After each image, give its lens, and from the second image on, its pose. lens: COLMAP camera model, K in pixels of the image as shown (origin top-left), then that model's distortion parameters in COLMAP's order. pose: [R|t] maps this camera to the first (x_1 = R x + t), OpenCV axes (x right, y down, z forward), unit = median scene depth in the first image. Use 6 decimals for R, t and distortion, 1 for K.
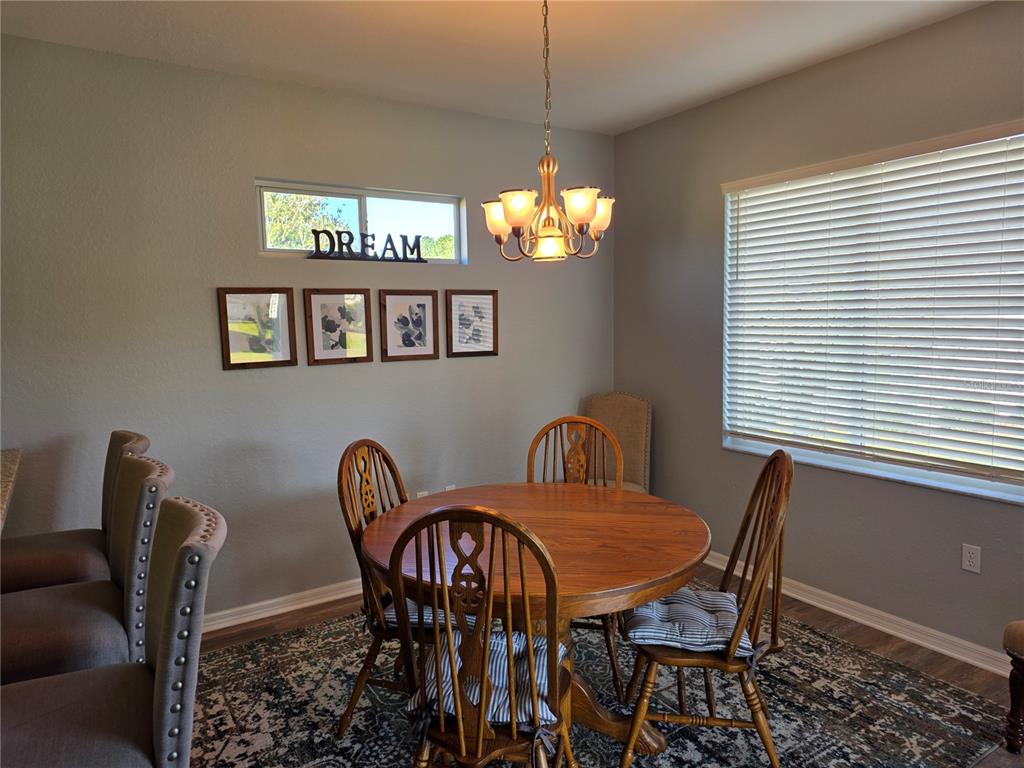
lens RADIAL K [[691.2, 0, 510.8], [0, 691.2, 380.6], [0, 0, 1]] dist [0.049060, -0.025994]
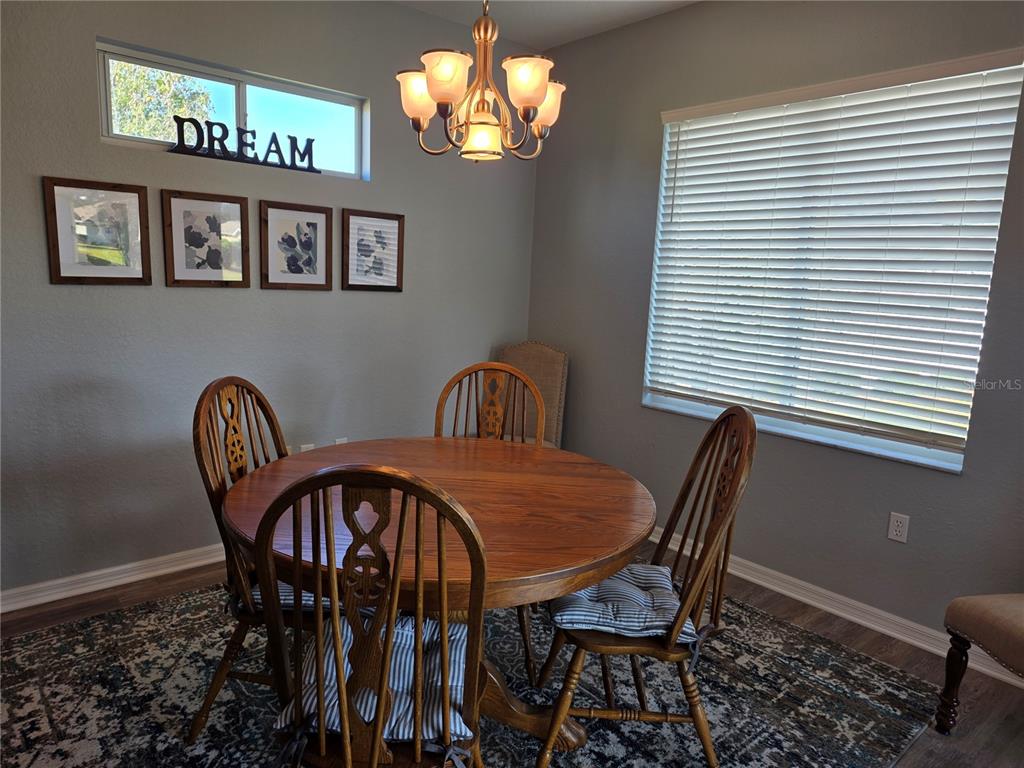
lens RADIAL K [[691.2, 0, 506.9], [0, 691.2, 386.9], [0, 0, 1]] dist [0.049060, -0.025994]
pose [[0.988158, 0.038655, 0.148490, -0.018240], [-0.049217, 0.996462, 0.068127, 0.025242], [-0.145331, -0.074629, 0.986564, 0.159431]]
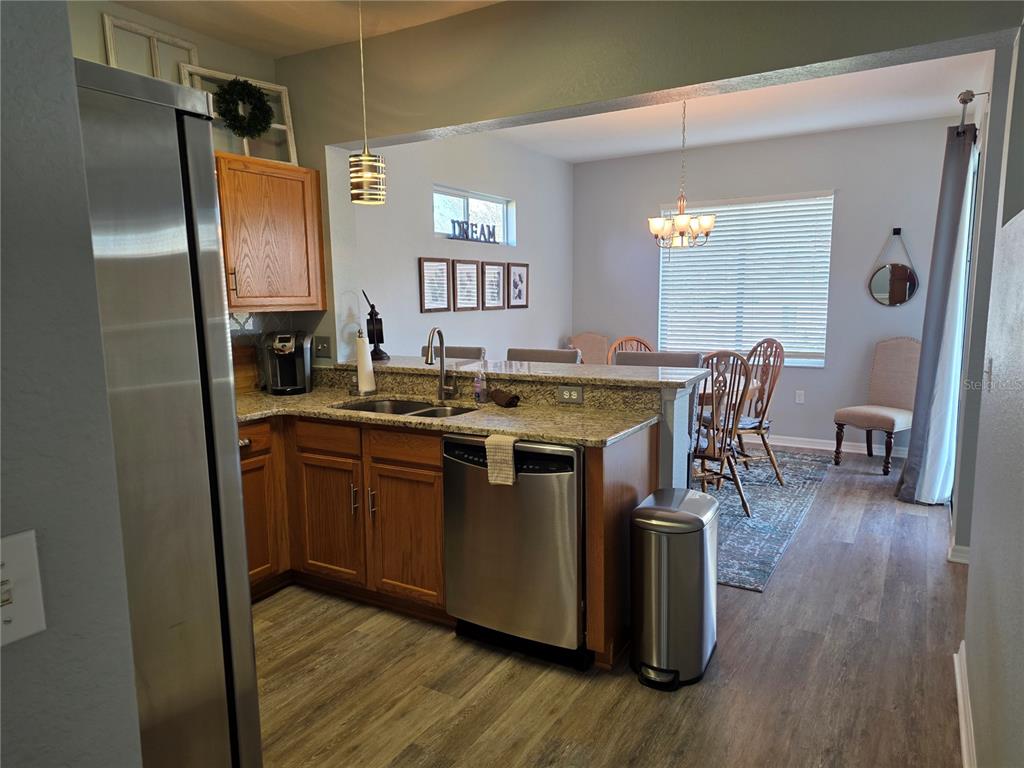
lens RADIAL K [[691.2, 0, 512.5], [0, 691.2, 395.2], [0, 0, 1]] dist [0.049060, -0.025994]
pose [[0.896601, -0.059318, 0.438850, -1.056264], [0.039442, 0.997747, 0.054279, 0.102898], [-0.441080, -0.031357, 0.896920, -0.500449]]
